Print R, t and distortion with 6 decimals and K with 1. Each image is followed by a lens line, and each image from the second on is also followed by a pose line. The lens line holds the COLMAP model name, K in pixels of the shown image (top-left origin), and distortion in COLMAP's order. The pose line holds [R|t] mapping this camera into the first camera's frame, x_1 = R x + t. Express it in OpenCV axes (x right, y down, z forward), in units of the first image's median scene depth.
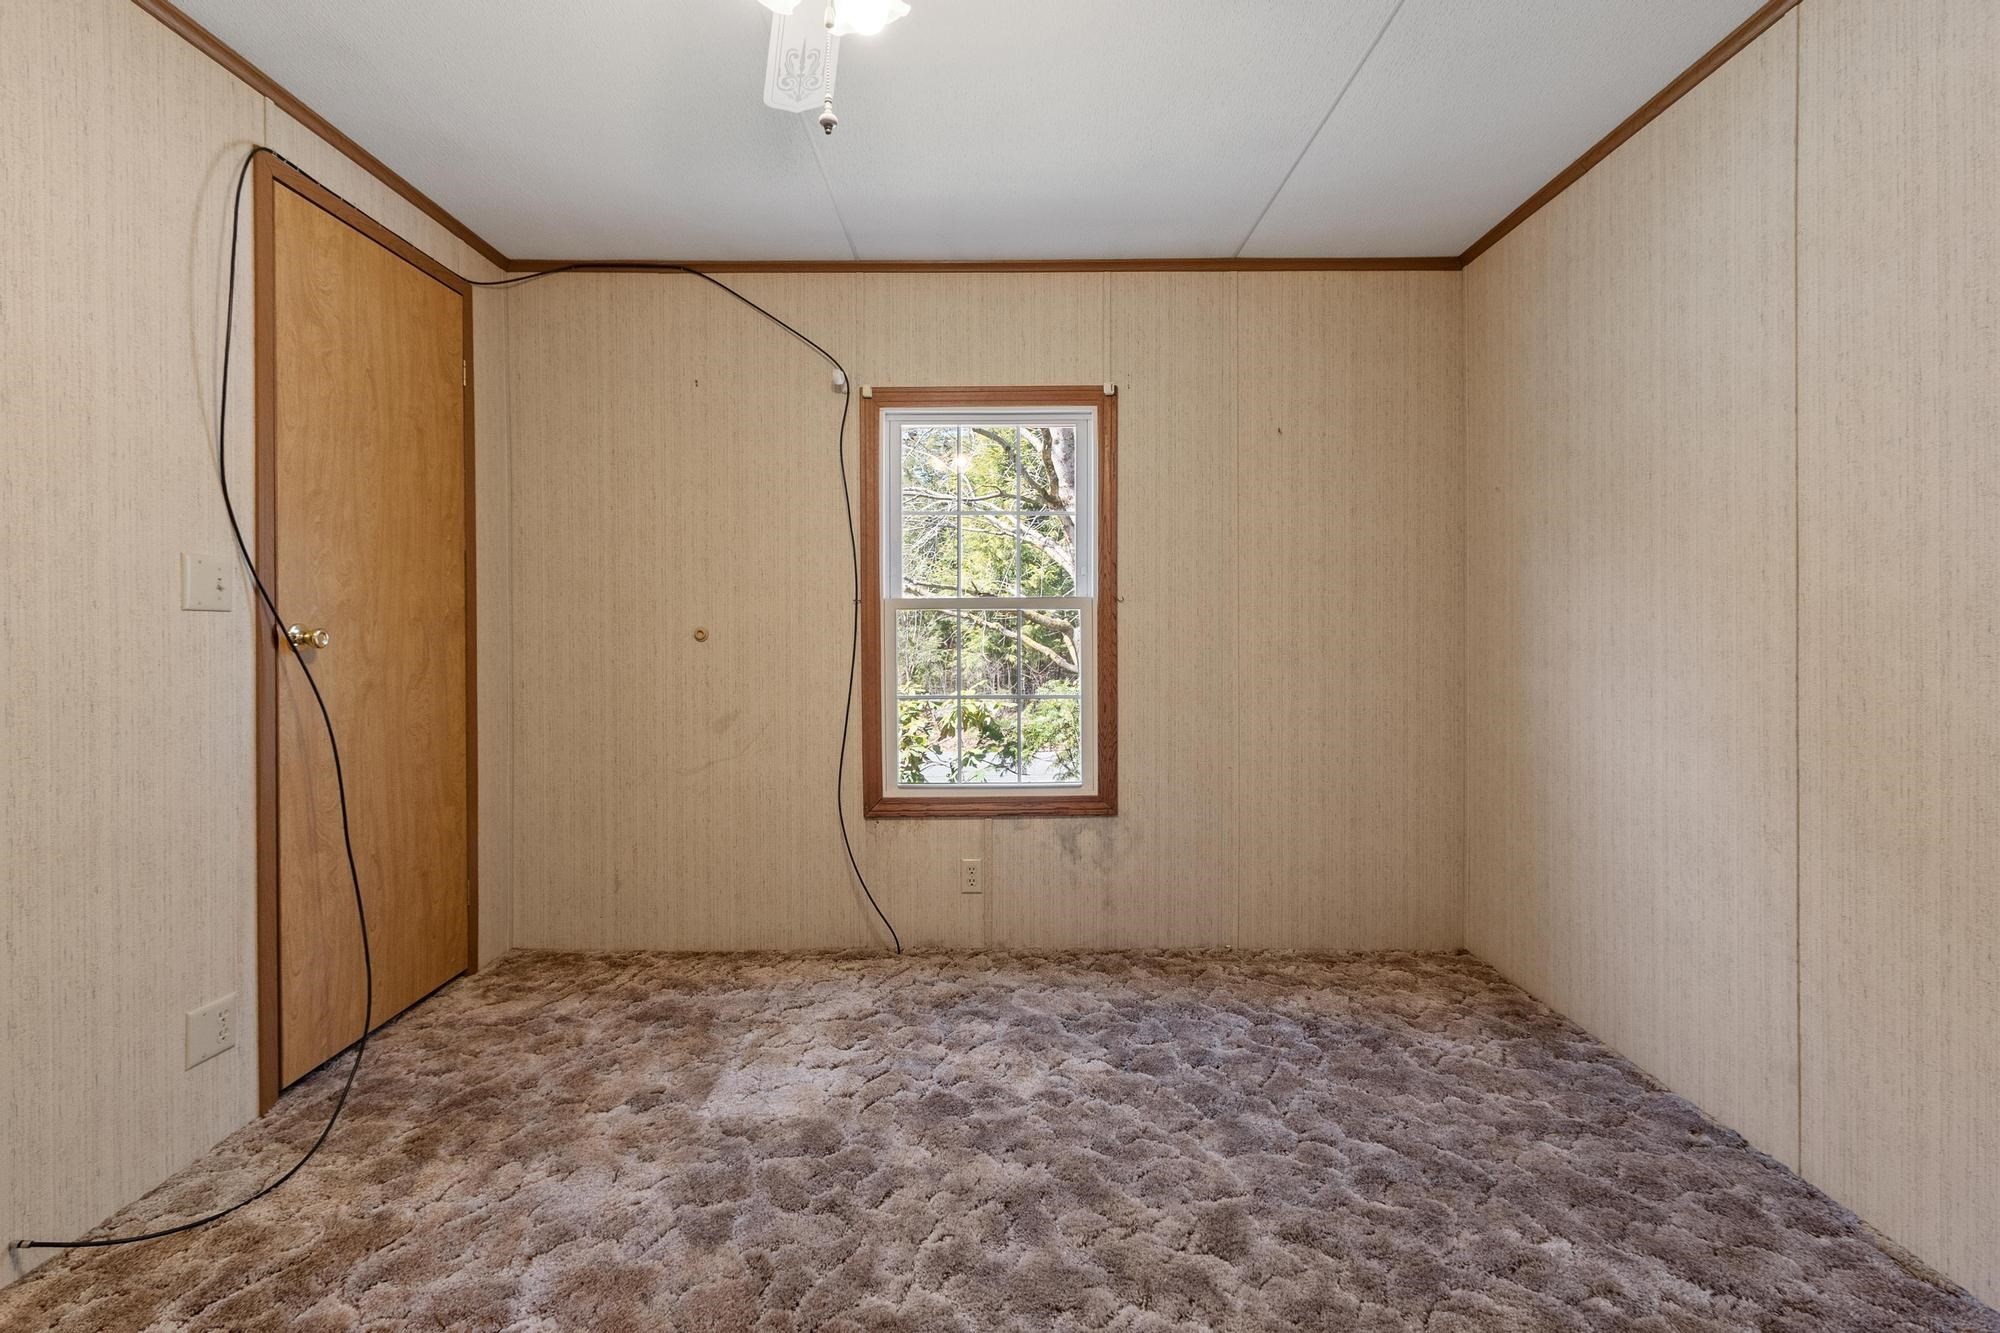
lens RADIAL K [[890.5, 0, 999.4], [0, 890.5, 629.0], [0, 0, 1]] dist [0.001154, -0.000673]
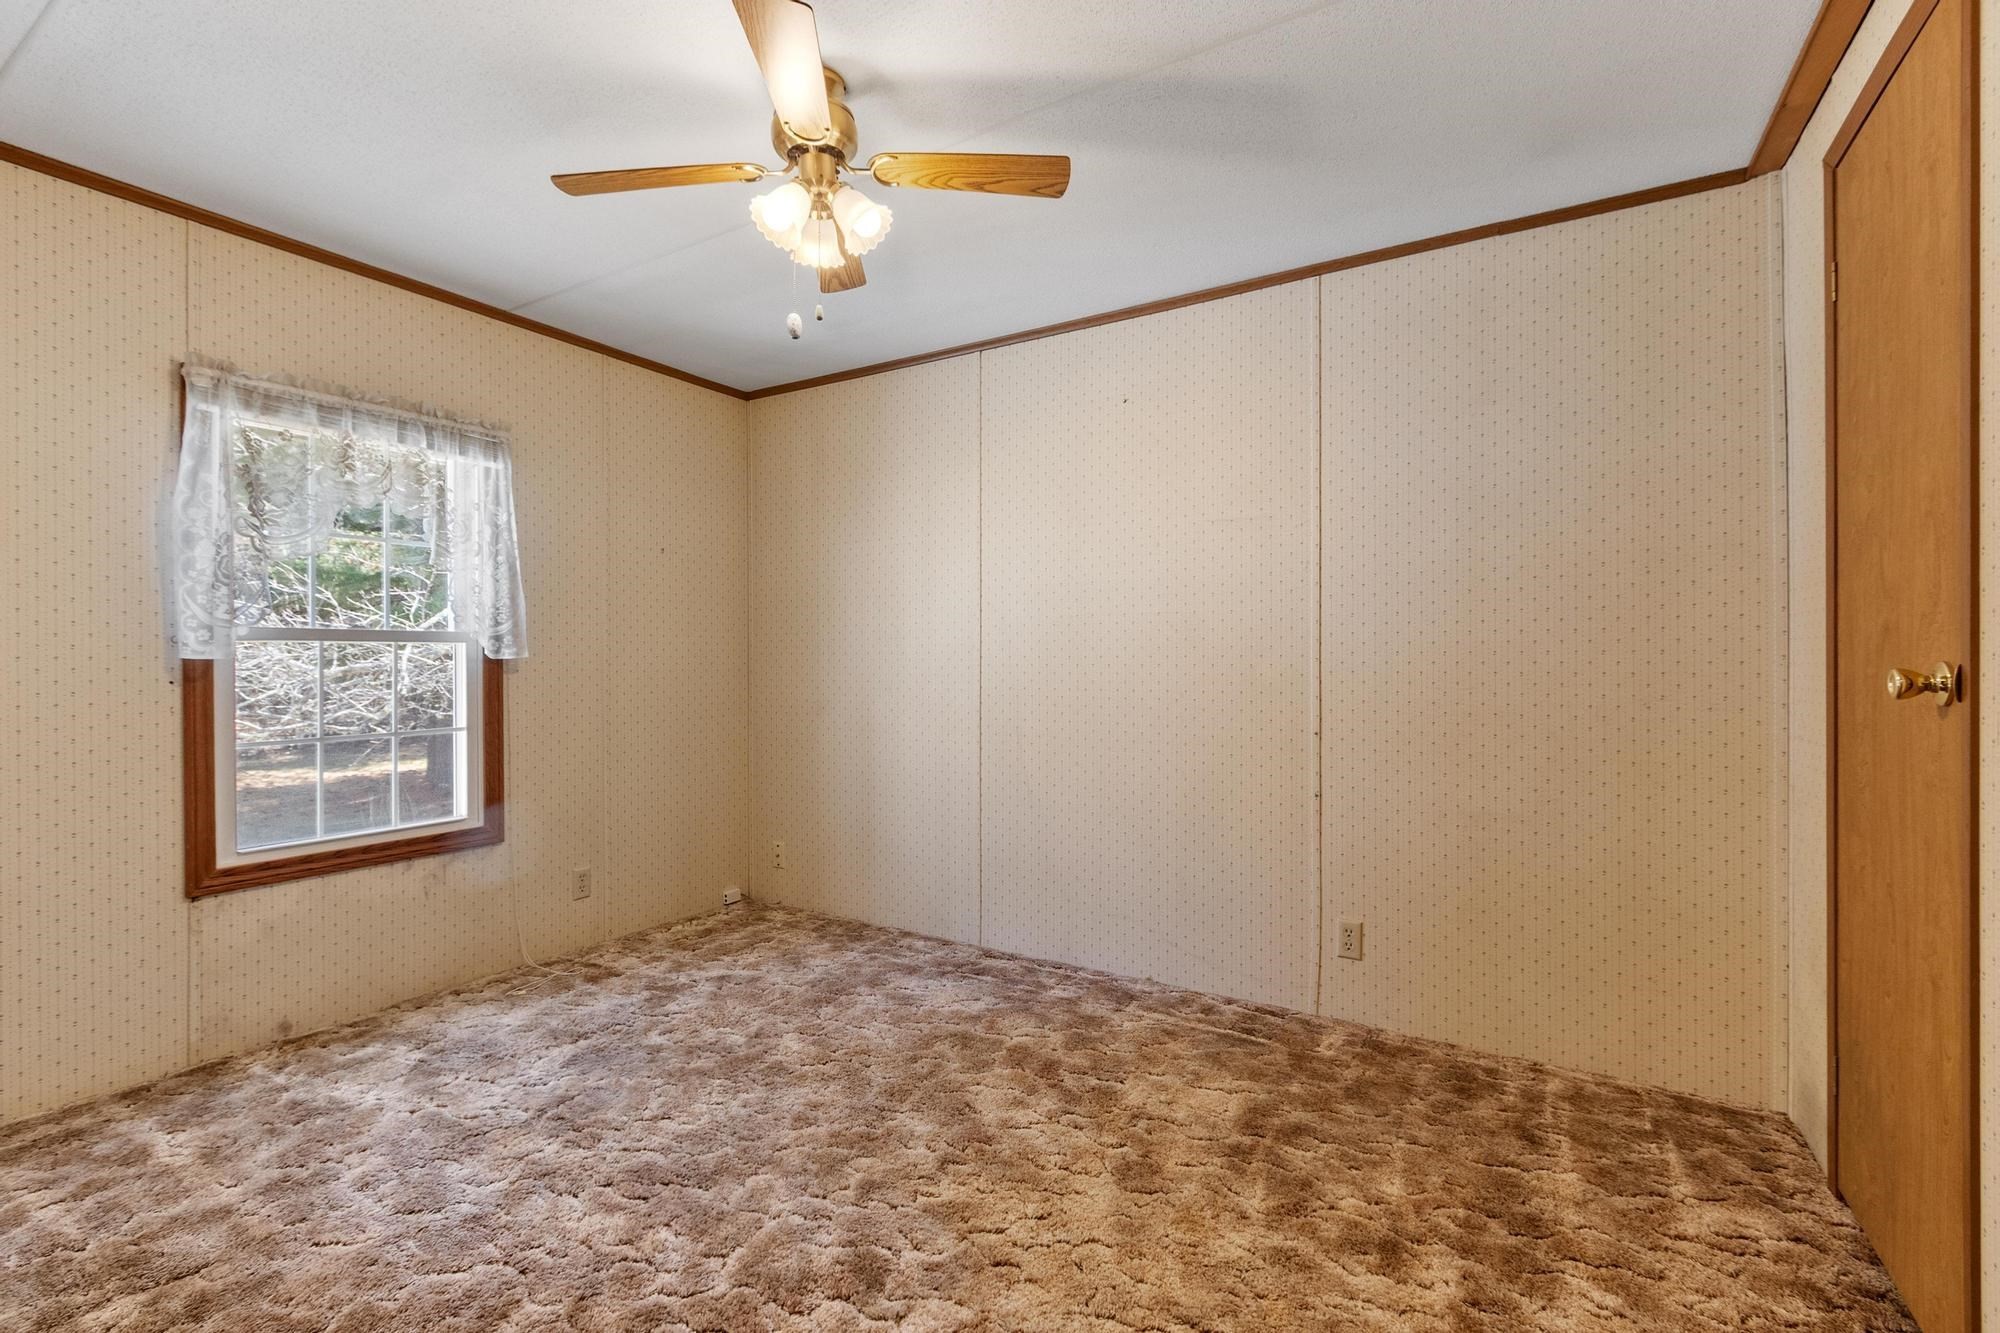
lens RADIAL K [[884.7, 0, 997.5], [0, 884.7, 665.5], [0, 0, 1]] dist [0.000783, 0.000218]
pose [[0.517074, -0.002467, 0.855937, -0.522488], [0.003278, 0.999994, 0.000902, 0.004207], [-0.855934, 0.002339, 0.517079, -0.039159]]
